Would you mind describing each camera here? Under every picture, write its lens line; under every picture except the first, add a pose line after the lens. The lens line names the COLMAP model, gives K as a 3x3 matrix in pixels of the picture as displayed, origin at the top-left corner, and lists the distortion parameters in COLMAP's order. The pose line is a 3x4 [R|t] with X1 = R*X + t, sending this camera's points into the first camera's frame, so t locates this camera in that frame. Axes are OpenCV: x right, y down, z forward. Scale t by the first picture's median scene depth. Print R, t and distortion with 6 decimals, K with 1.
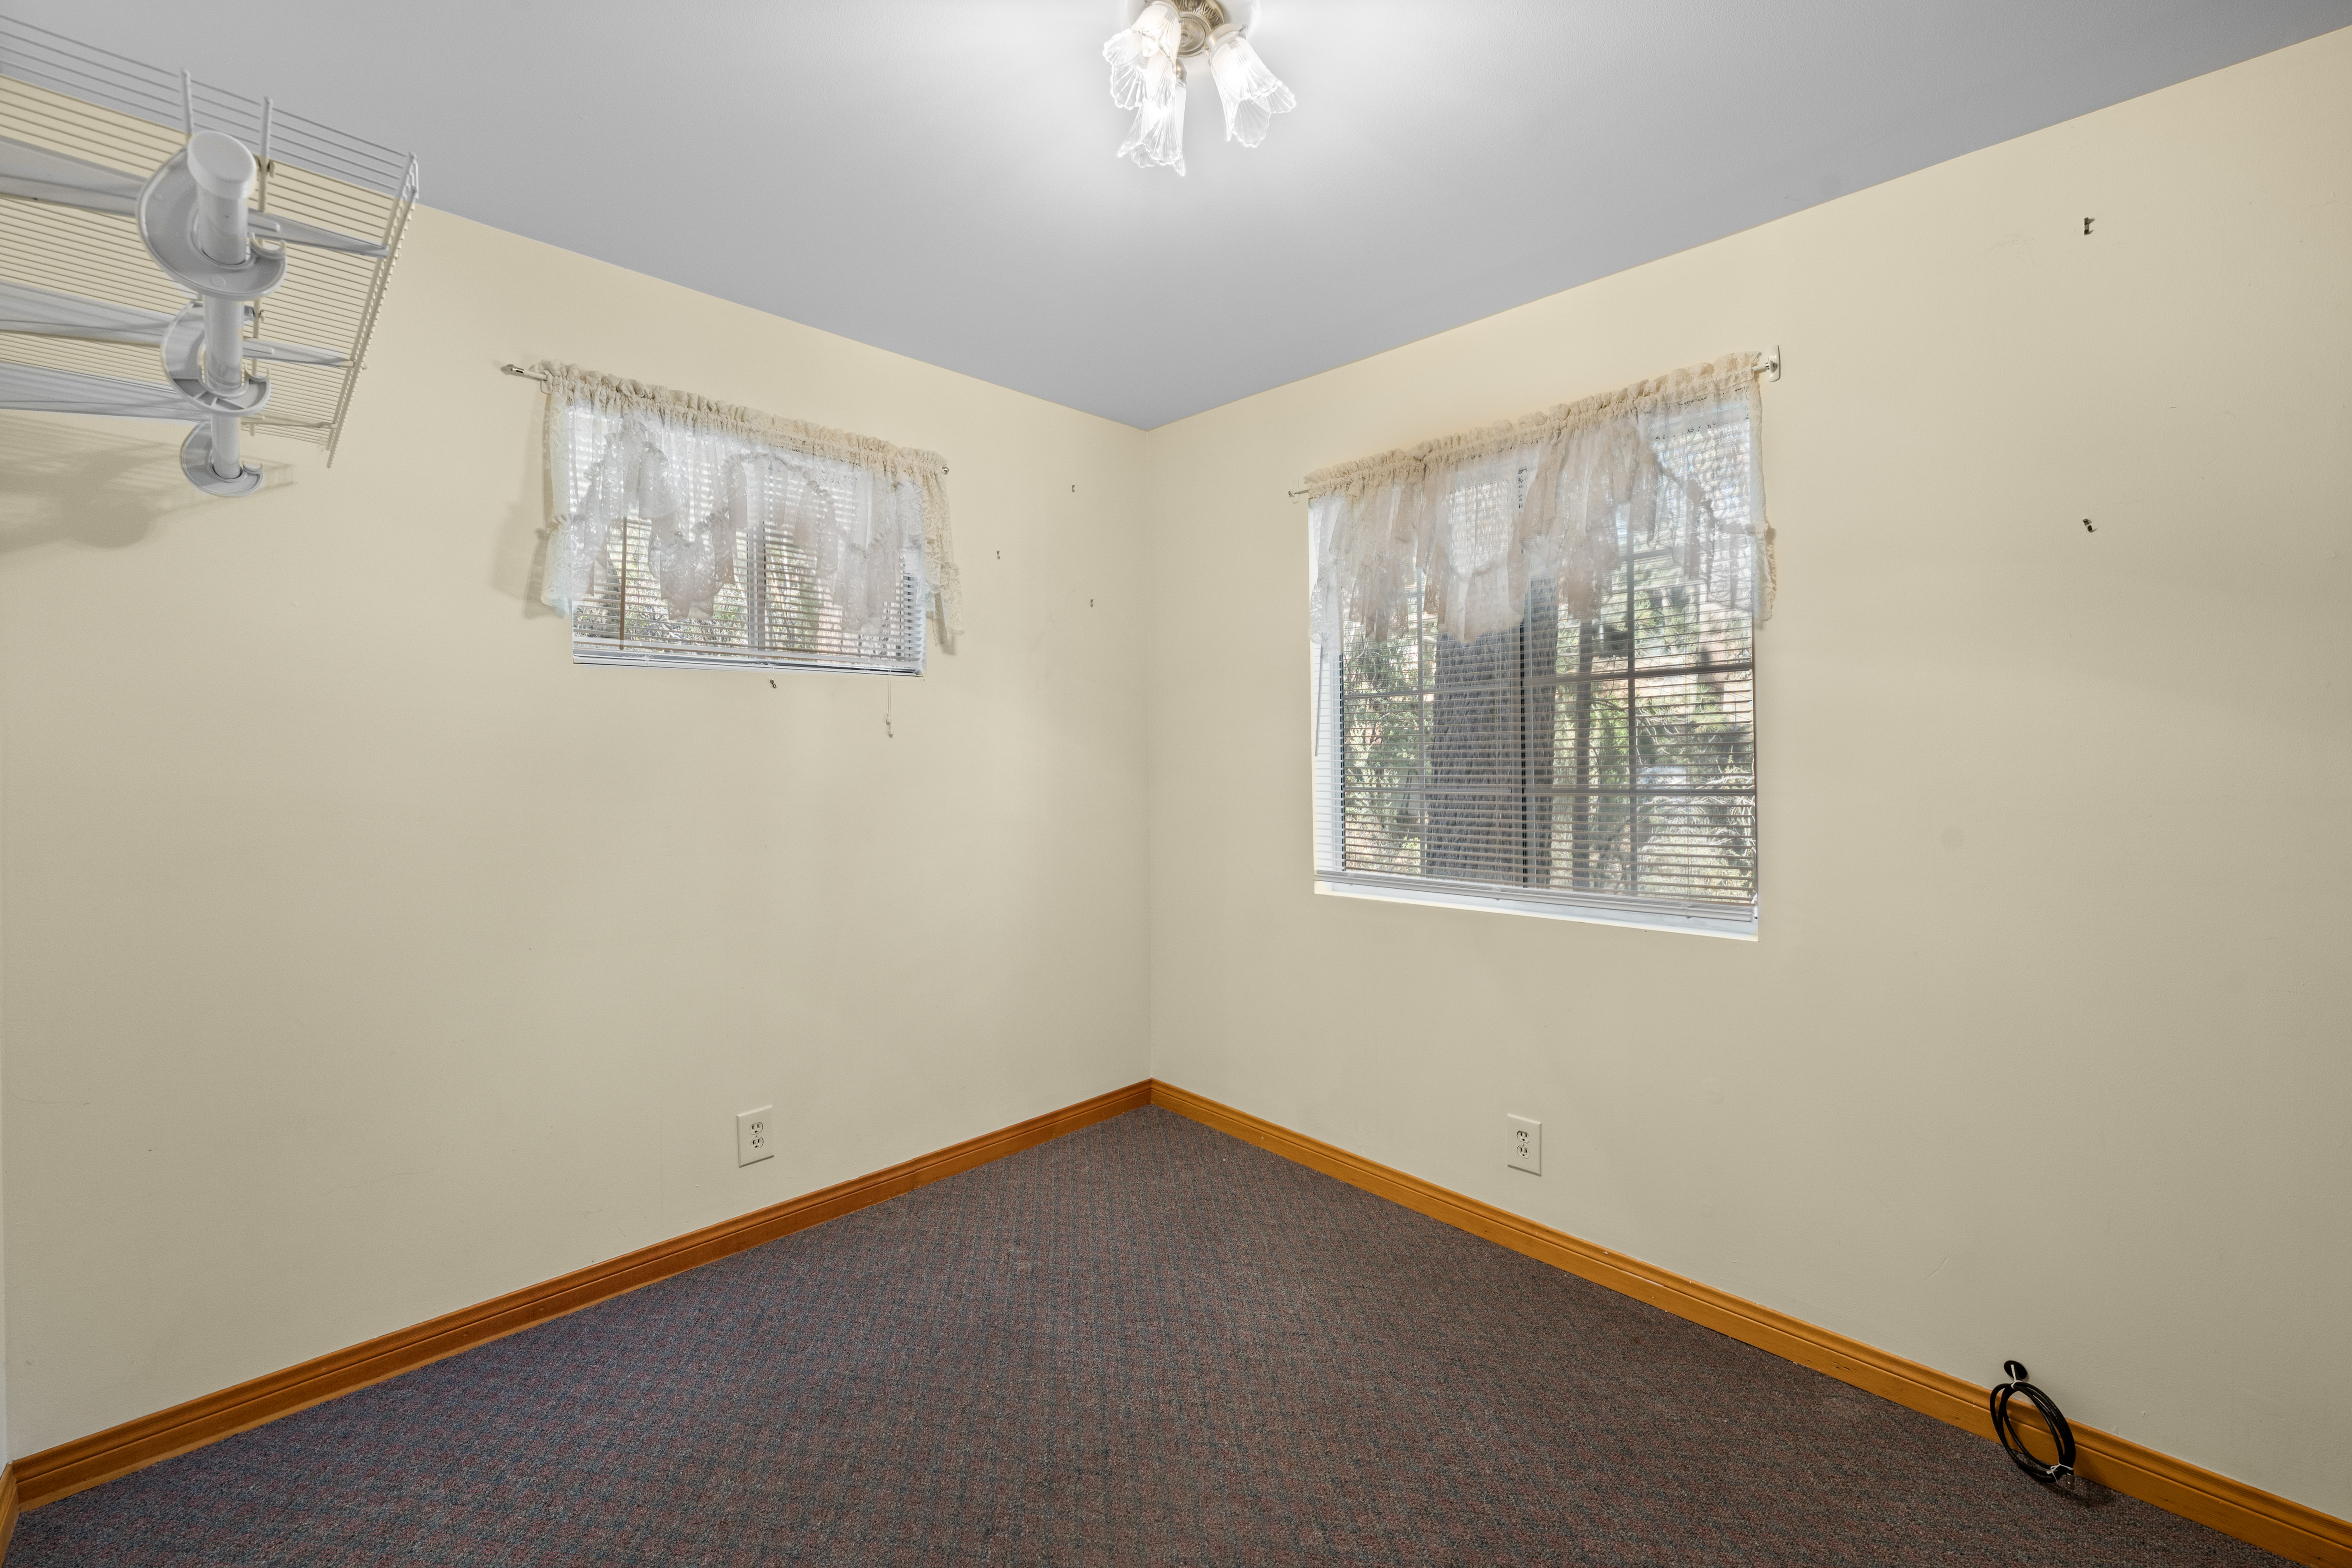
lens RADIAL K [[954.9, 0, 1175.2], [0, 954.9, 769.3], [0, 0, 1]] dist [-0.002628, 0.000446]
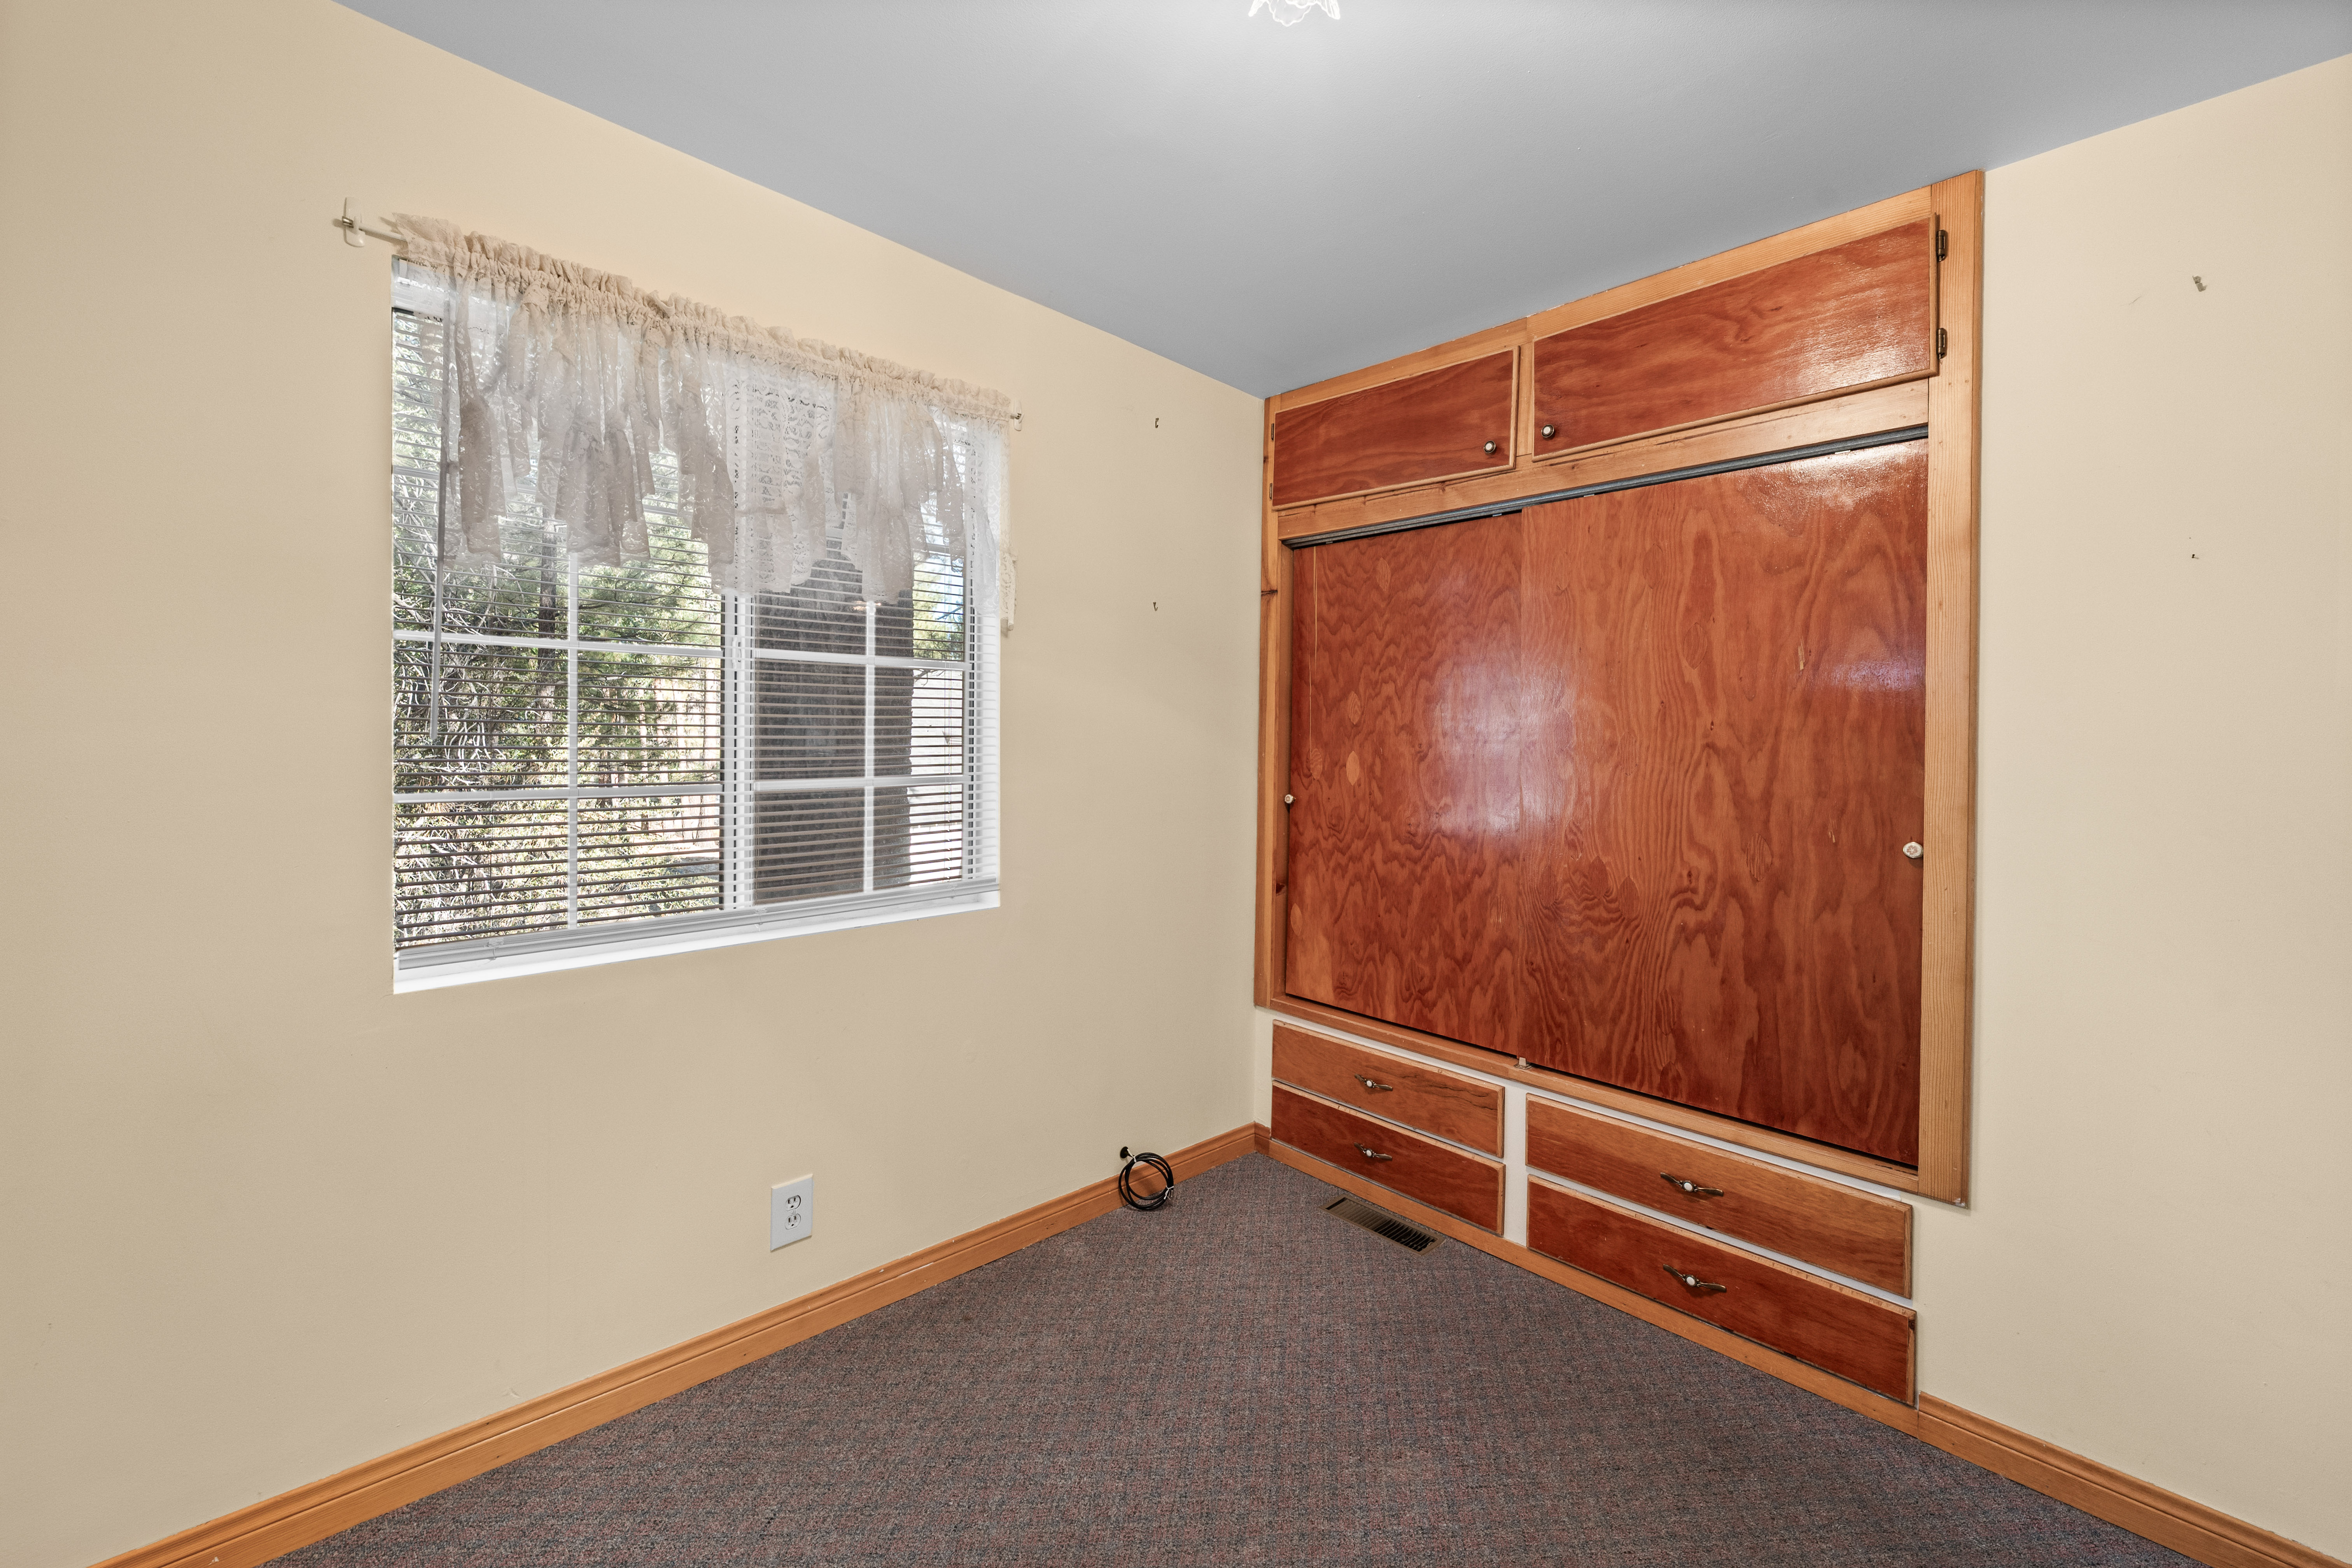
lens RADIAL K [[954.9, 0, 1149.5], [0, 954.9, 736.7], [0, 0, 1]] dist [-0.002628, 0.000446]
pose [[0.010723, 0.003695, 0.999936, -0.475327], [-0.006165, 0.999974, -0.003629, -0.019723], [-0.999924, -0.006126, 0.010745, 0.702879]]
